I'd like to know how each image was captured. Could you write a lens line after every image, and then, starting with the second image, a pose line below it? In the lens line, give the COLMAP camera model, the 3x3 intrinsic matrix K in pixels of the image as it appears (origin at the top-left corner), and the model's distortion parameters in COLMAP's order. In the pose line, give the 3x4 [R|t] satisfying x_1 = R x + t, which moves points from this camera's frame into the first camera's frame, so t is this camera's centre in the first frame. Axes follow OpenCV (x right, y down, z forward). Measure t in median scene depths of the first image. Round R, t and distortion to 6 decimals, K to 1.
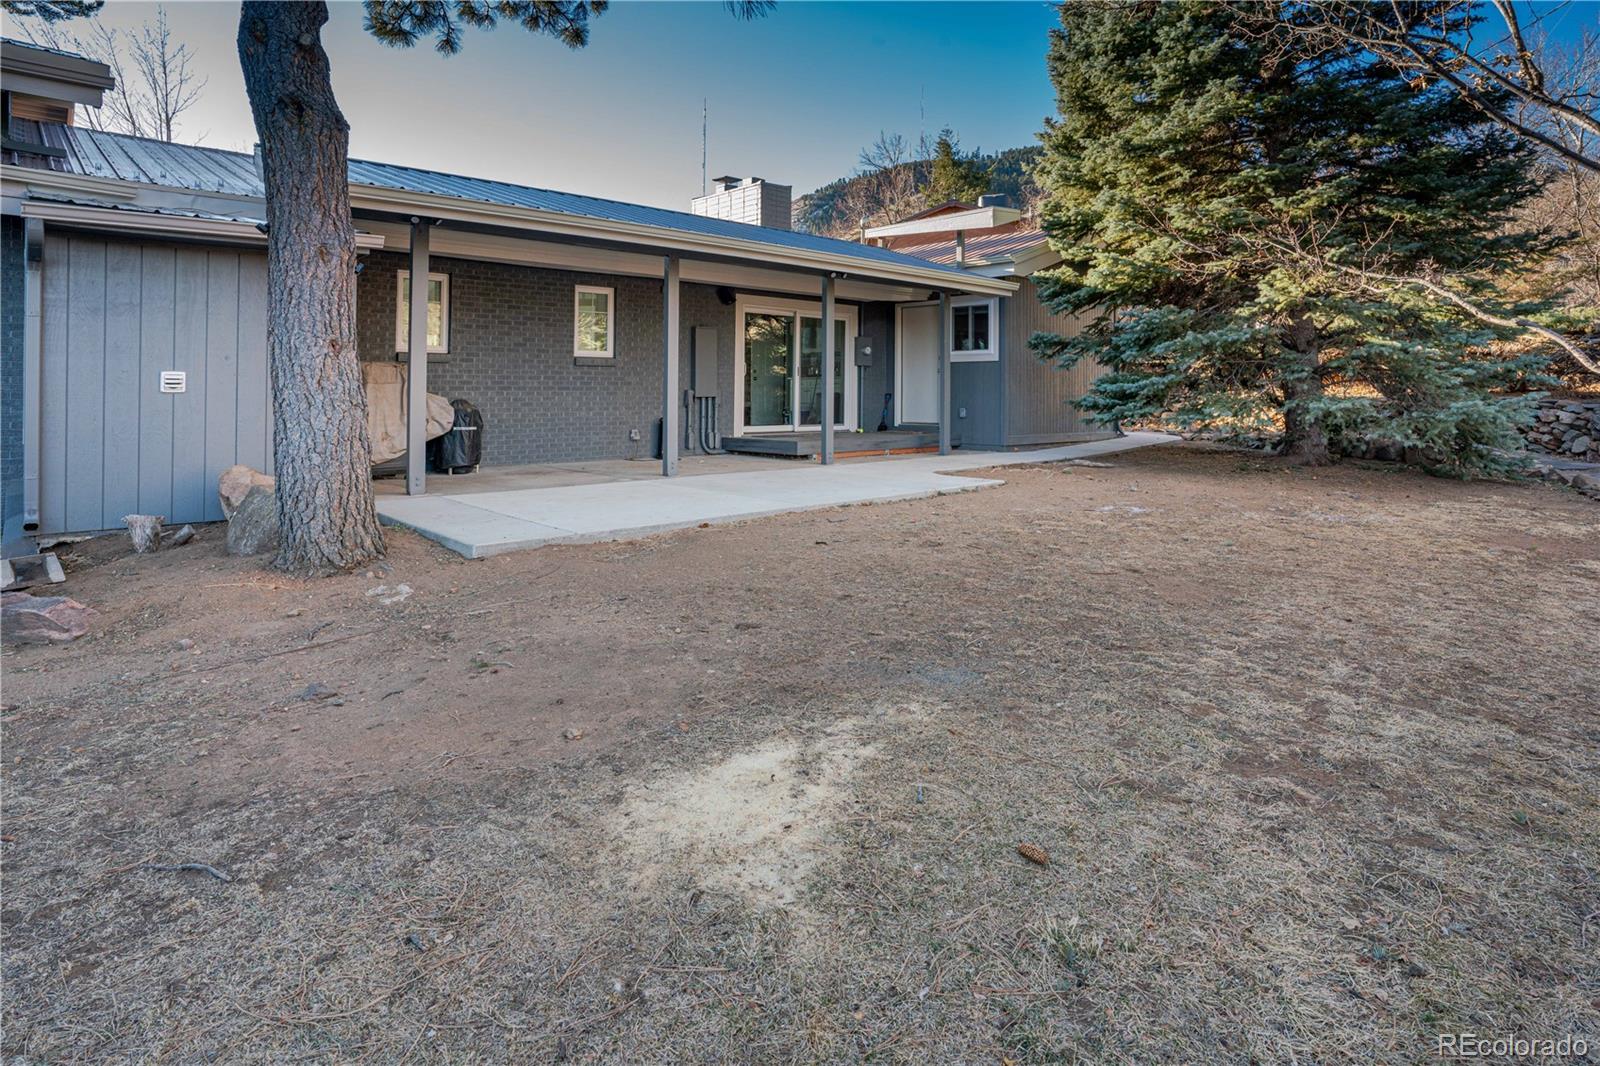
lens RADIAL K [[880.5, 0, 800.0], [0, 880.5, 556.9], [0, 0, 1]] dist [-0.073639, 0.054917]
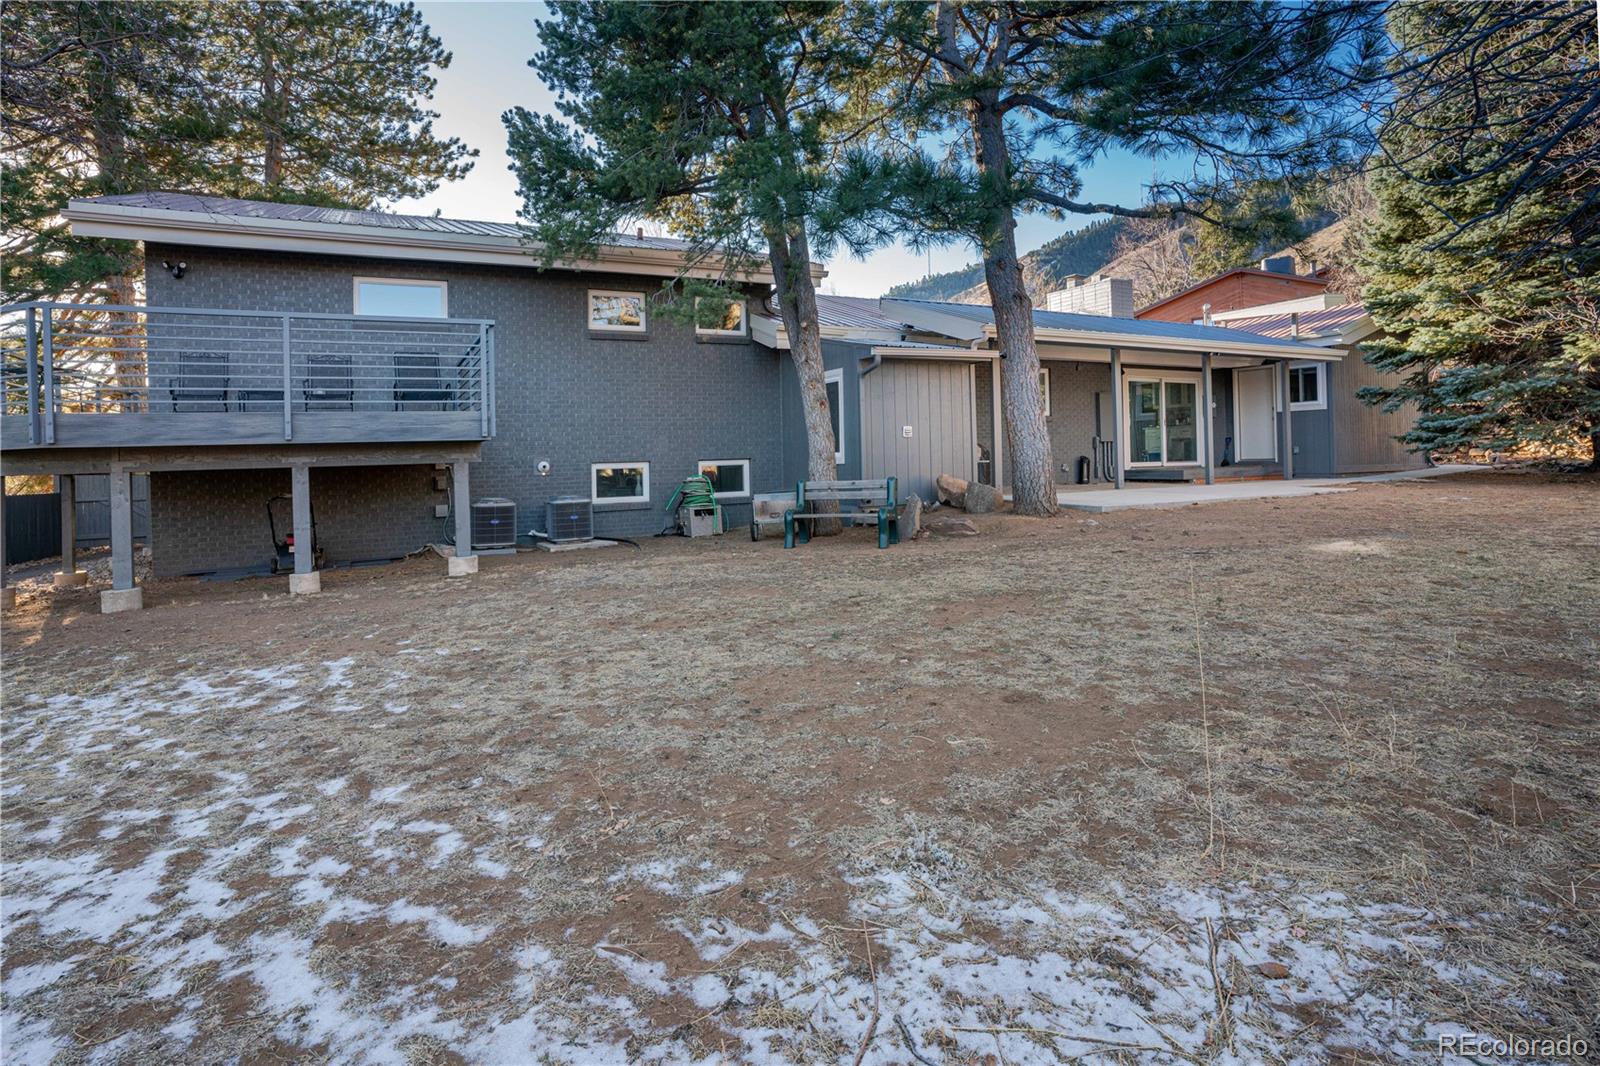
lens RADIAL K [[880.5, 0, 800.0], [0, 880.5, 556.9], [0, 0, 1]] dist [-0.073639, 0.054917]
pose [[0.966637, 0.002566, -0.256139, -0.238061], [-0.019854, 0.997692, -0.064931, 0.110720], [0.255381, 0.067850, 0.964457, -0.498246]]
